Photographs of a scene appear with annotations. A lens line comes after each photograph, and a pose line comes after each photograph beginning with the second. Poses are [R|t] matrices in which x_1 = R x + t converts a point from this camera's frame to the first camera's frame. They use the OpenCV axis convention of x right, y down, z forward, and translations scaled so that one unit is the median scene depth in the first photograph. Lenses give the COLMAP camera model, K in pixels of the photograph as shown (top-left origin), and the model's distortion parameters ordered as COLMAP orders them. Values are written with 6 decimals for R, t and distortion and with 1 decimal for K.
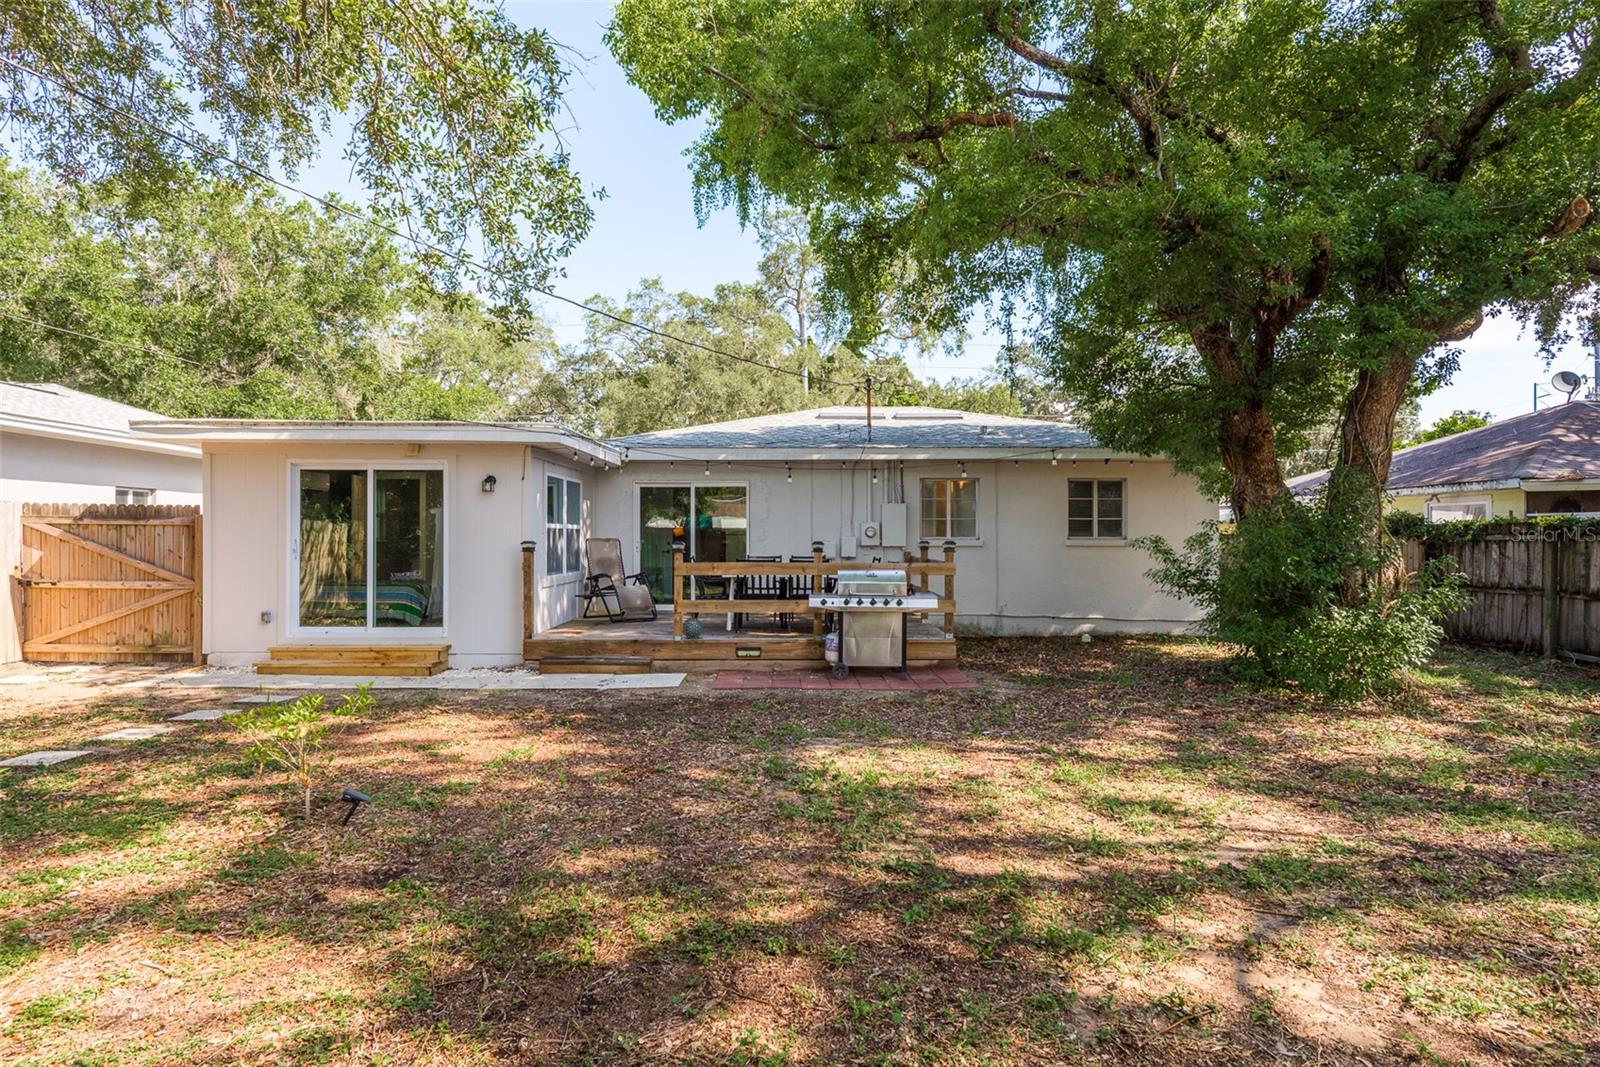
lens RADIAL K [[918.1, 0, 800.0], [0, 918.1, 533.5], [0, 0, 1]] dist [0.004186, 0.000134]
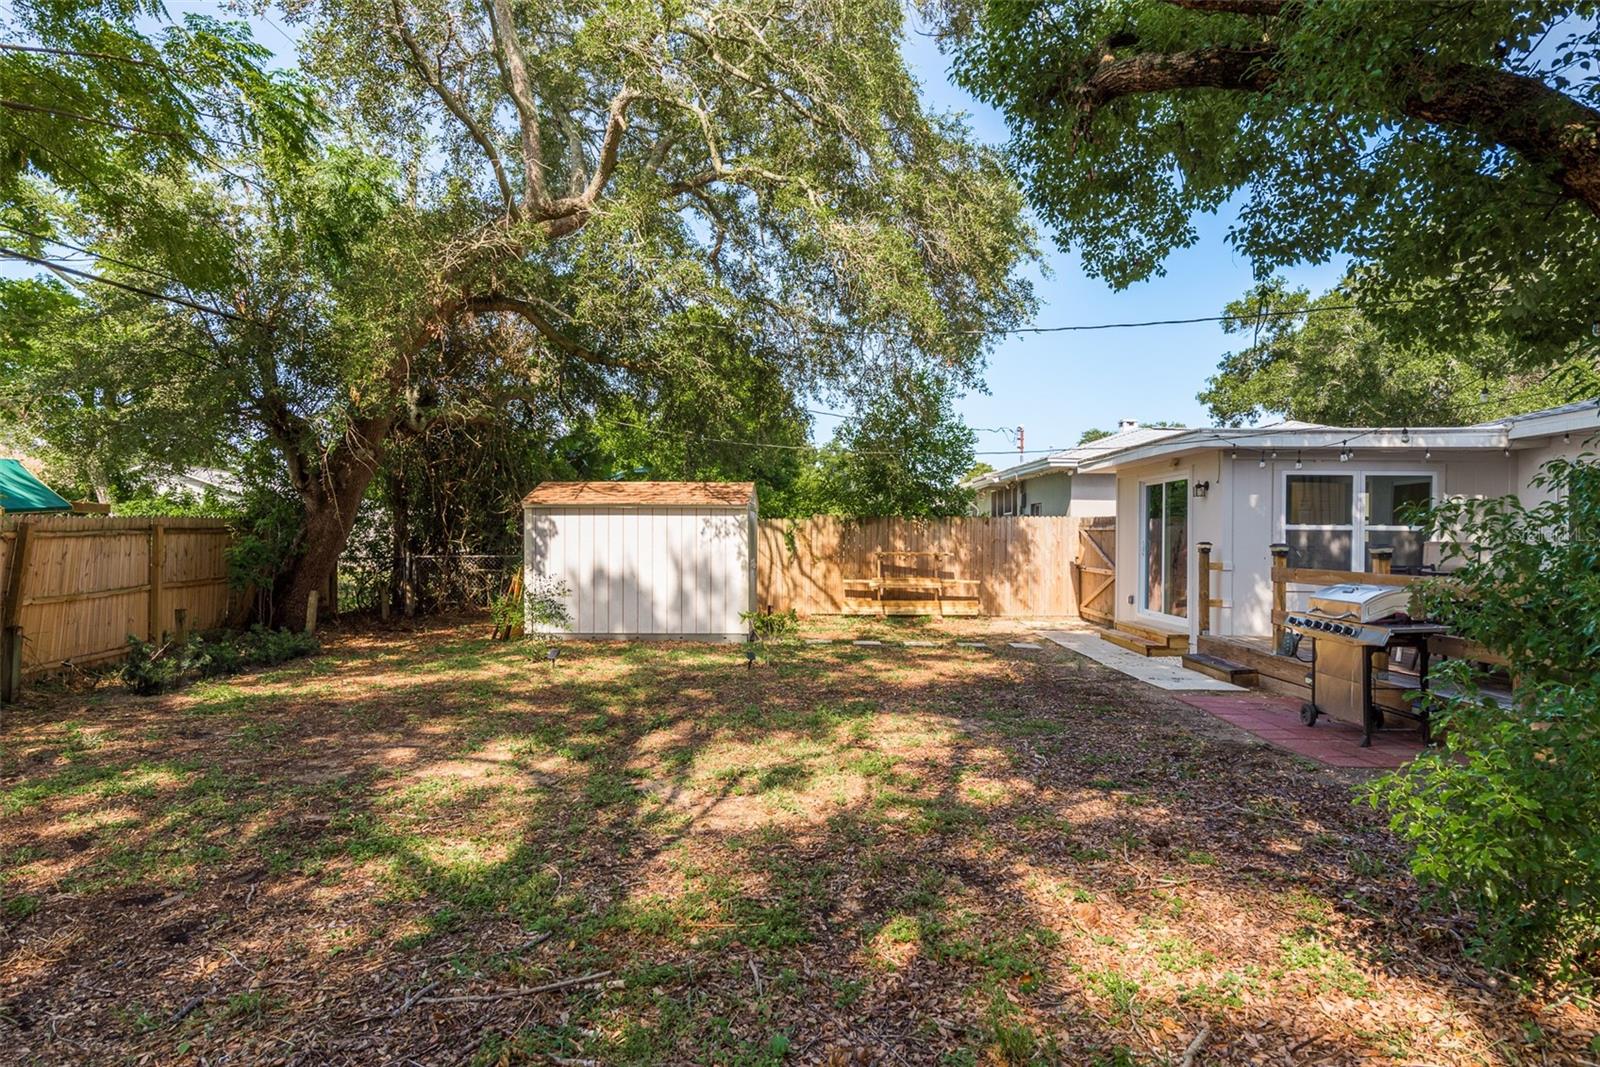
lens RADIAL K [[925.2, 0, 767.7], [0, 925.2, 535.5], [0, 0, 1]] dist [-0.000816, -0.001126]
pose [[-0.065565, -0.003768, -0.997841, 0.780040], [-0.007108, 0.999969, -0.003309, 0.007901], [0.997823, 0.006876, -0.065589, 0.563432]]
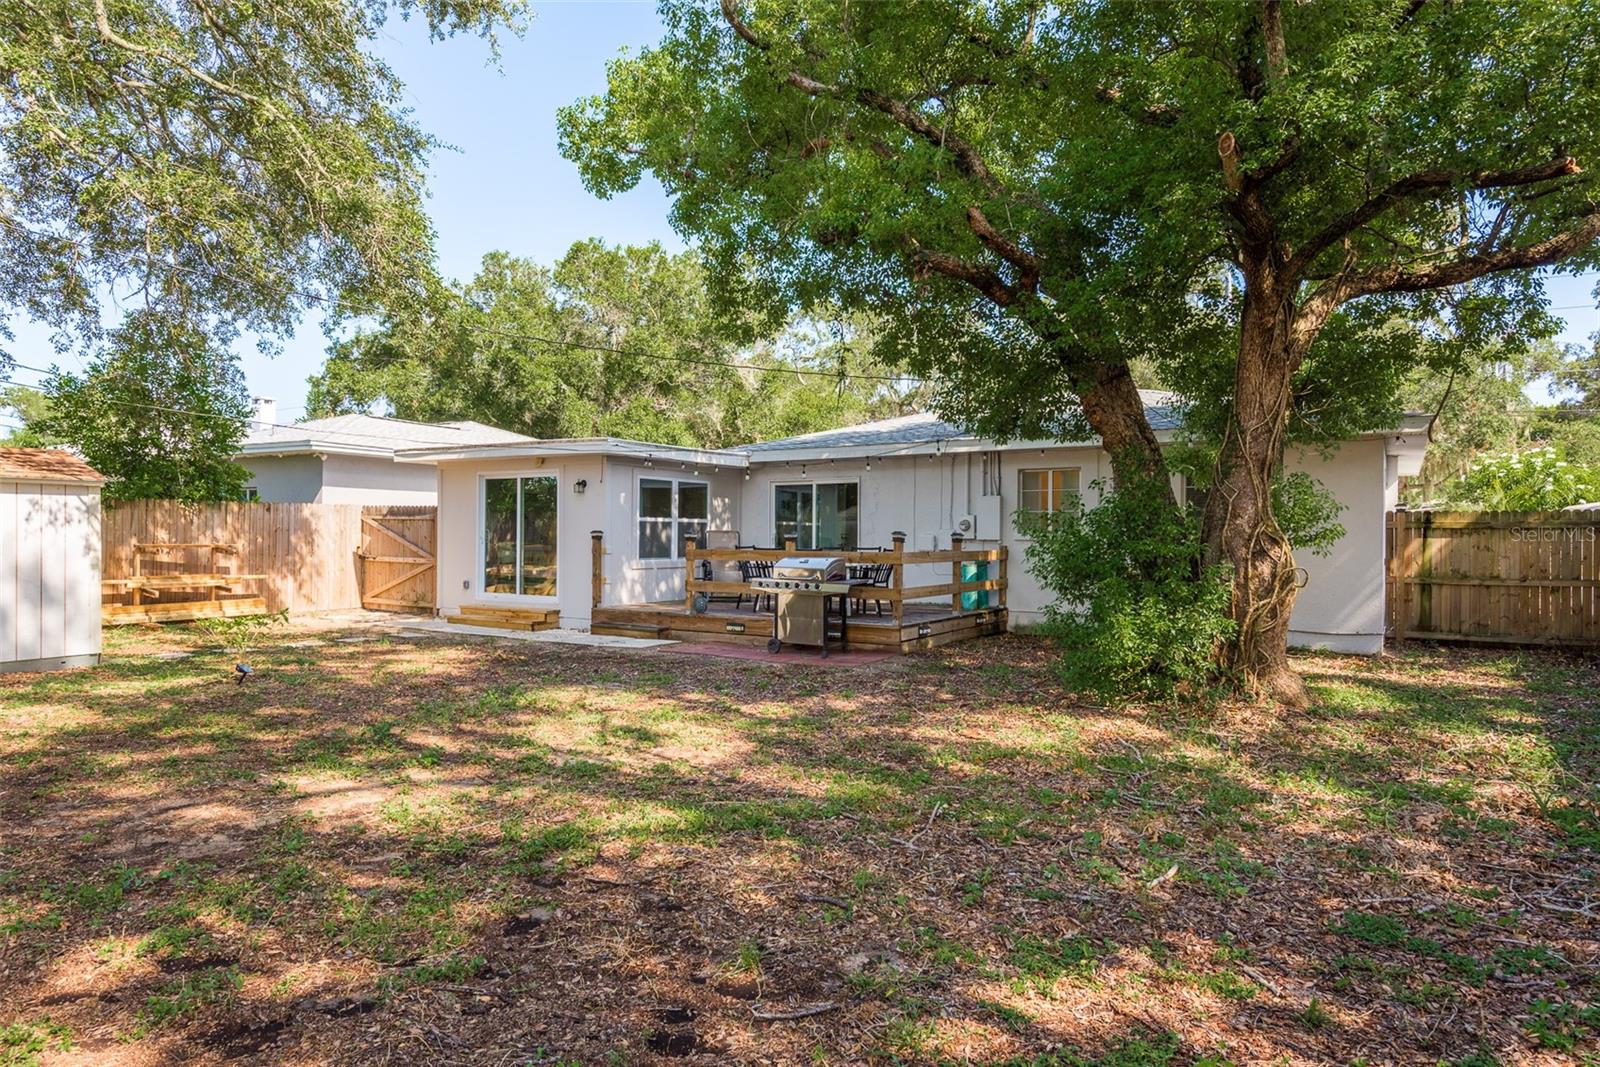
lens RADIAL K [[1010.1, 0, 800.0], [0, 1010.1, 533.5], [0, 0, 1]] dist [0.024888, 0.000744]
pose [[0.833815, 0.002474, -0.552038, 0.704068], [-0.004090, 0.999990, -0.001696, 0.013255], [0.552028, 0.003672, 0.833817, -0.014519]]
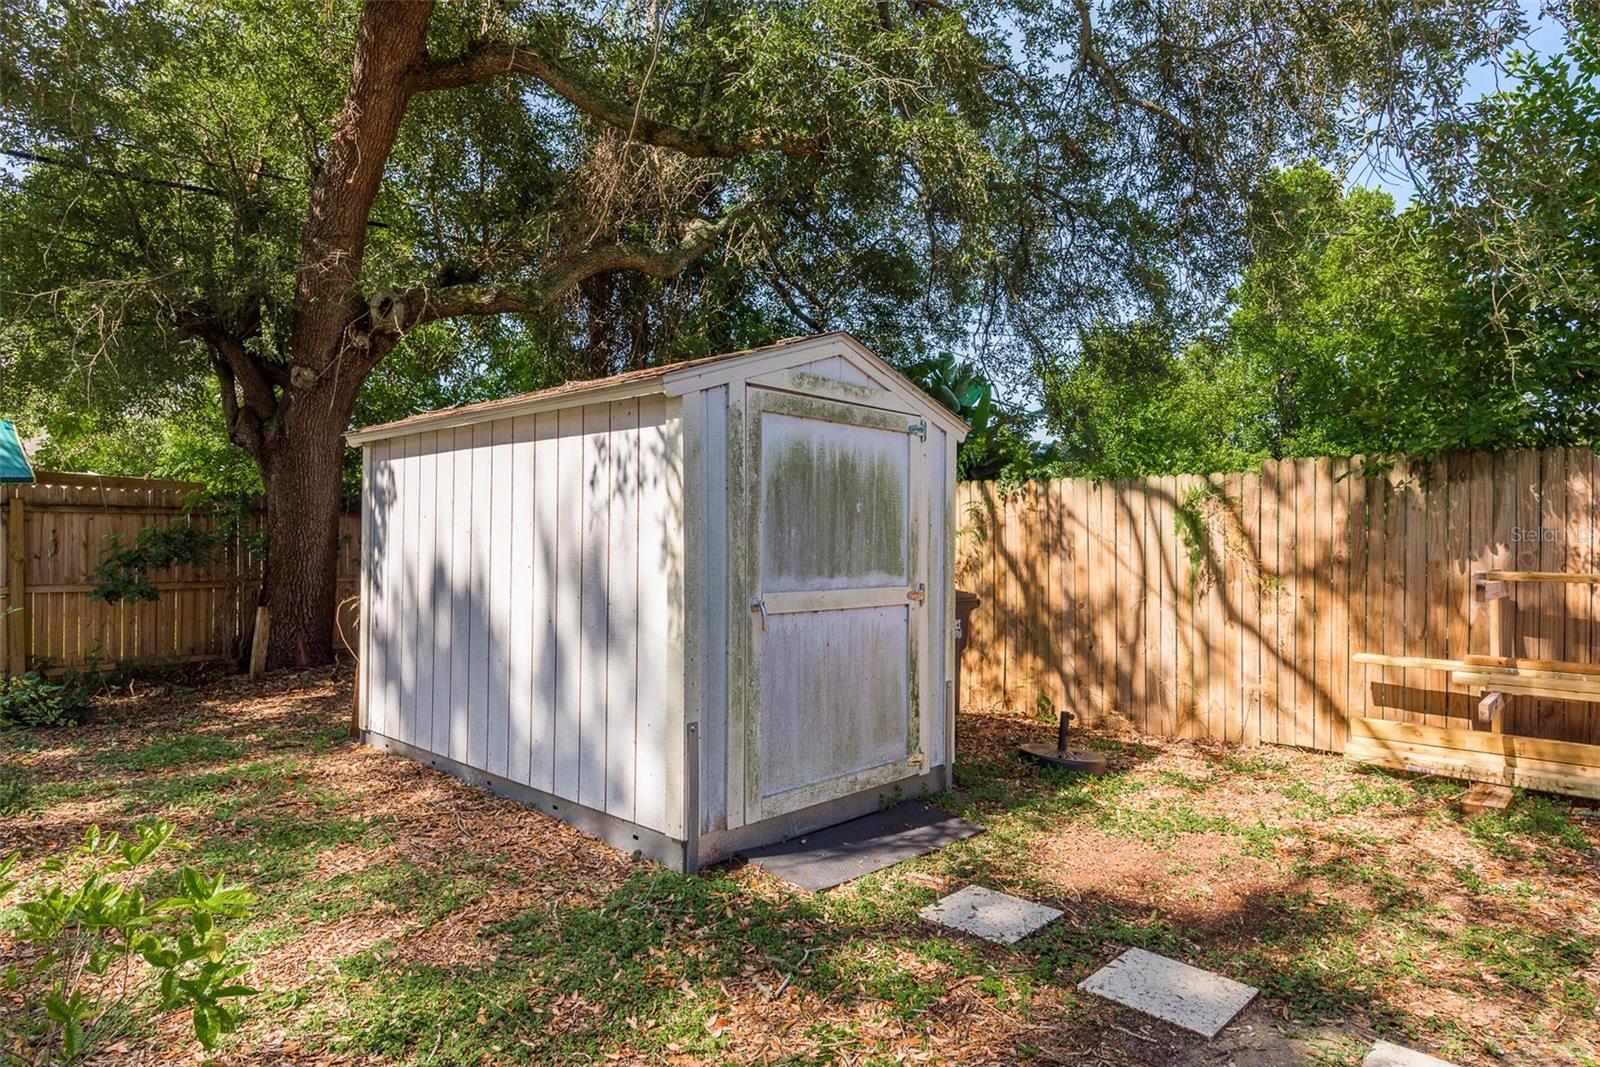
lens RADIAL K [[925.2, 0, 767.7], [0, 925.2, 535.5], [0, 0, 1]] dist [-0.000816, -0.001126]
pose [[-0.784800, -0.020906, -0.619396, -0.242369], [-0.030439, 0.999525, 0.004831, 0.023022], [0.619001, 0.022645, -0.785064, 0.792158]]
